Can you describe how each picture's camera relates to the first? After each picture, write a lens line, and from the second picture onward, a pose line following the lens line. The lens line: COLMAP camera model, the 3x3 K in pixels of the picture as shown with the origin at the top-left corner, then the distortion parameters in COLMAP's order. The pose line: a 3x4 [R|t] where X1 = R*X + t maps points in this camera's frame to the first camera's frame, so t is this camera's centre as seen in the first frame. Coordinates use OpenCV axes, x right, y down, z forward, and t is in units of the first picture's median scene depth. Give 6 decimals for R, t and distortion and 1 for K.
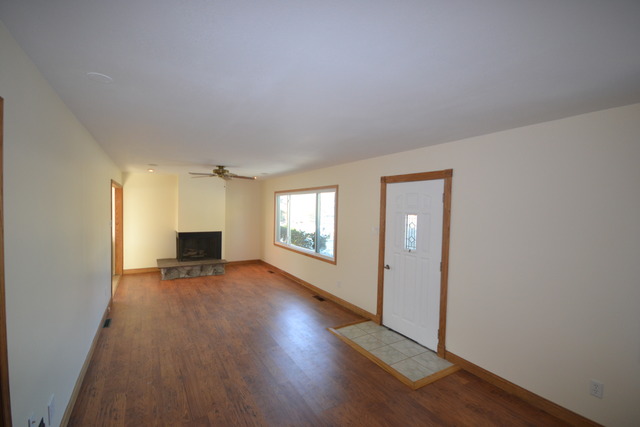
lens RADIAL K [[287.4, 0, 321.4], [0, 287.4, 206.3], [0, 0, 1]] dist [-0.003467, -0.000676]
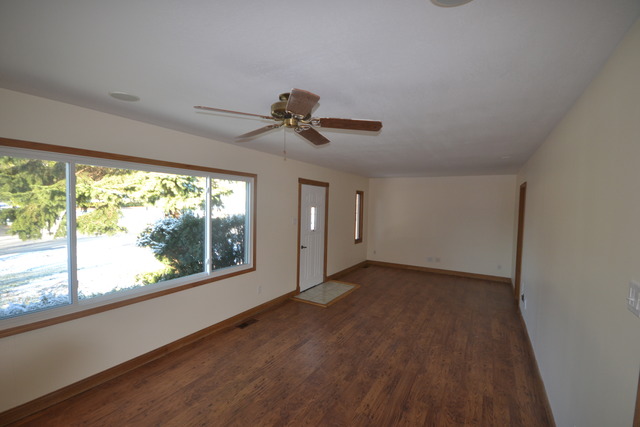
lens RADIAL K [[276.5, 0, 318.2], [0, 276.5, 205.0], [0, 0, 1]] dist [-0.000298, -0.000042]
pose [[-0.458206, -0.035265, 0.888146, -0.717511], [-0.039451, 0.999035, 0.019314, -0.008268], [-0.887970, -0.026188, -0.459155, 1.172244]]
